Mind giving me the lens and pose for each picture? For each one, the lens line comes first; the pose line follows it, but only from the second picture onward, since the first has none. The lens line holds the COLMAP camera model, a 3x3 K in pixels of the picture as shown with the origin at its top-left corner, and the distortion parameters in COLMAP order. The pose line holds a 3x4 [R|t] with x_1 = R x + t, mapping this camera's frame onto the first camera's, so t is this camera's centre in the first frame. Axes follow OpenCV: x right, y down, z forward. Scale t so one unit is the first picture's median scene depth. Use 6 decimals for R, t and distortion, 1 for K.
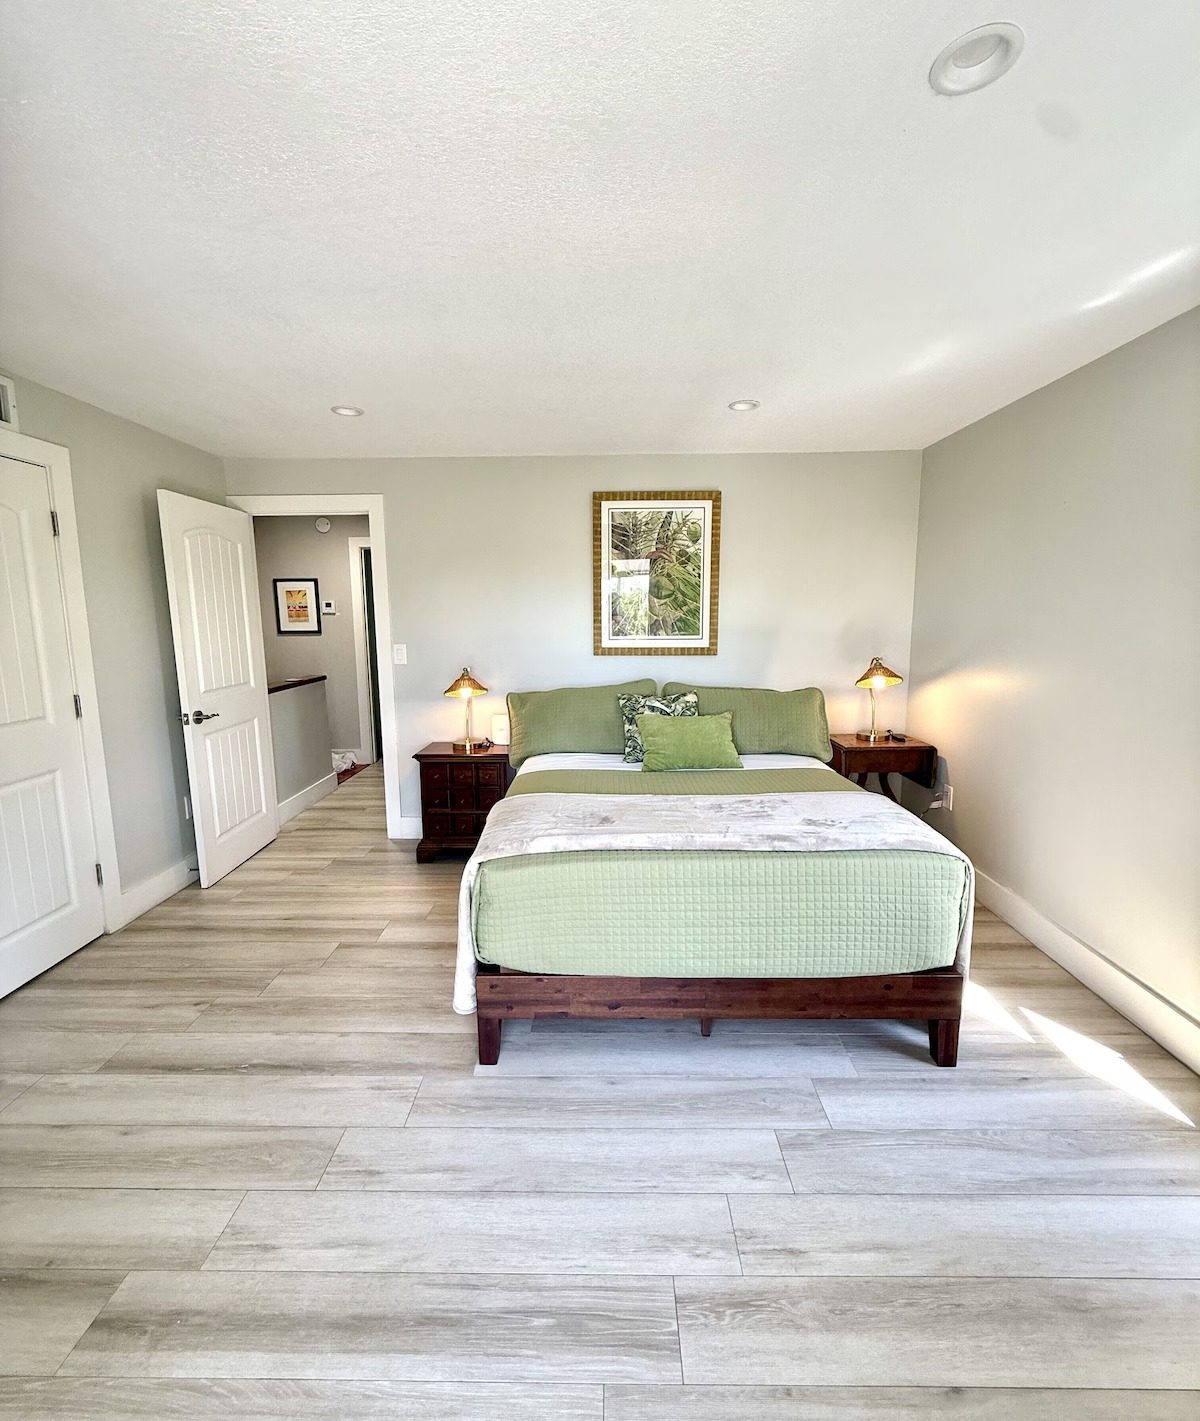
lens RADIAL K [[640.9, 0, 601.5], [0, 640.9, 708.8], [0, 0, 1]] dist [-0.005986, 0.000724]
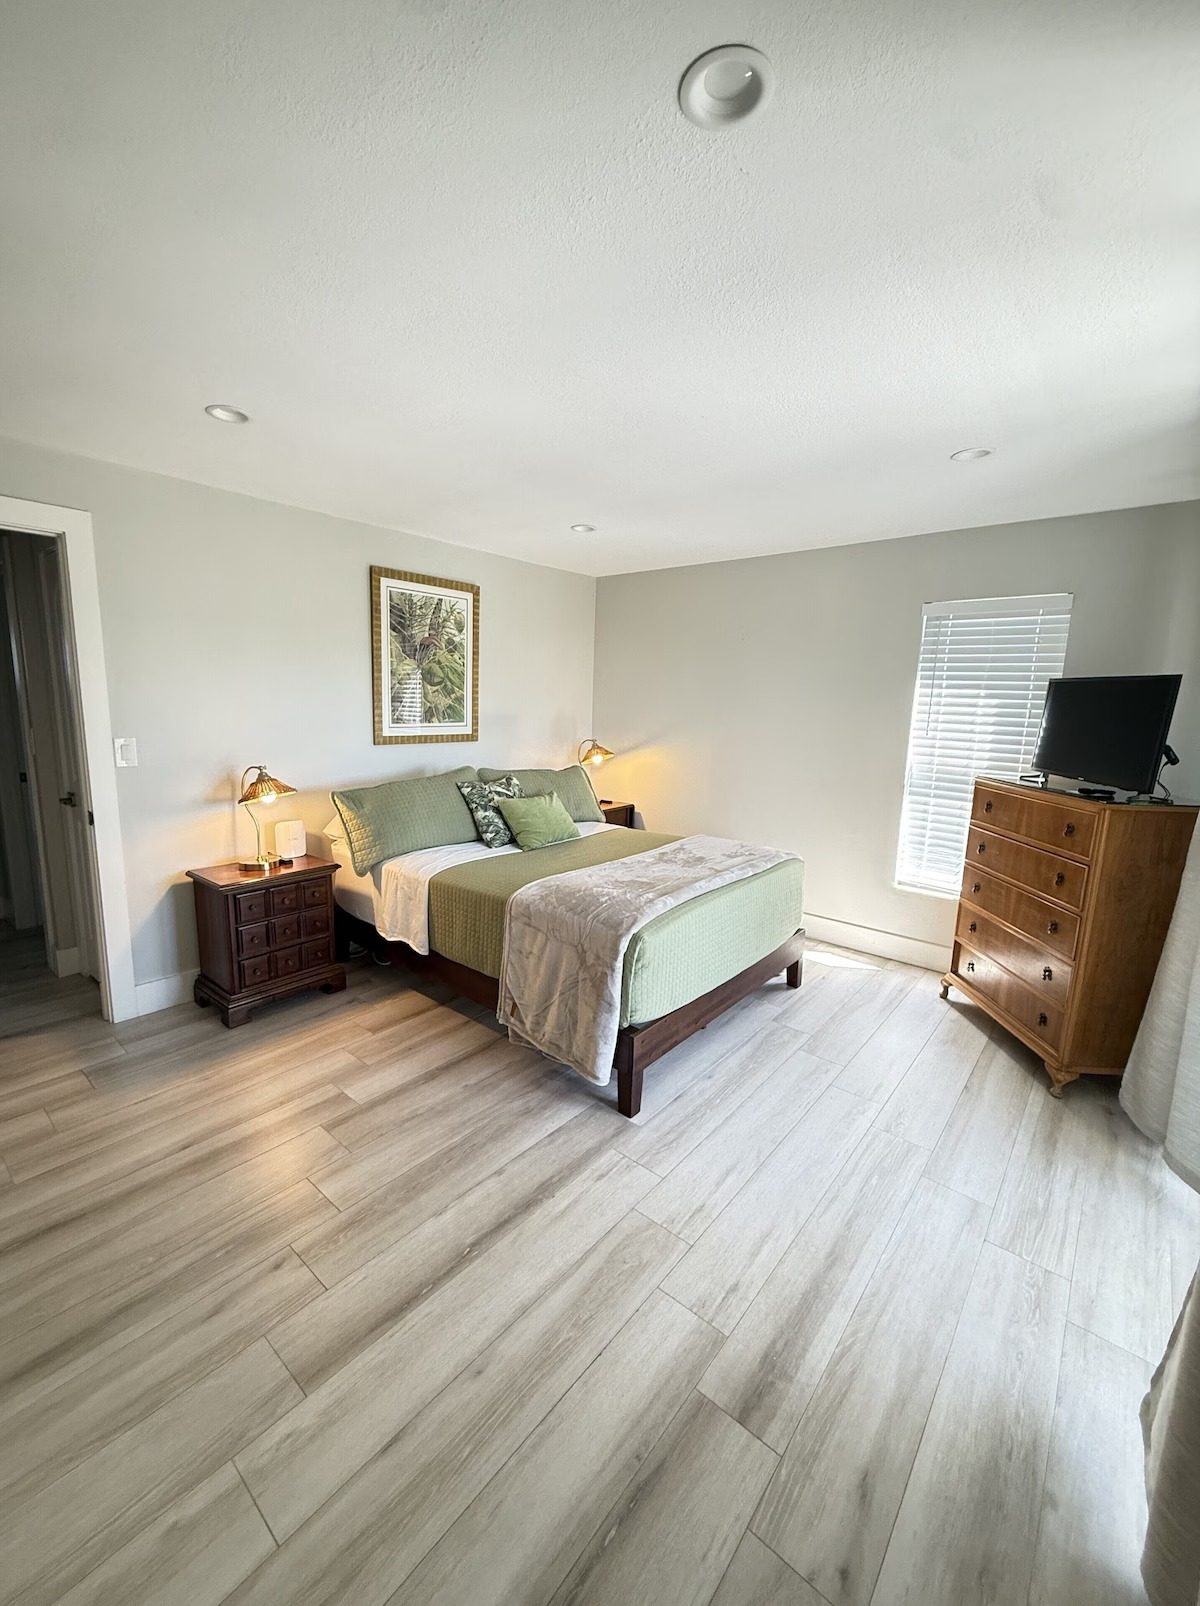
lens RADIAL K [[653.8, 0, 598.9], [0, 653.8, 807.1], [0, 0, 1]] dist [-0.003583, -0.000110]
pose [[0.636363, -0.104316, 0.764304, -0.547667], [0.086518, 0.994214, 0.063659, -0.027834], [-0.766523, 0.025616, 0.641706, 0.163919]]
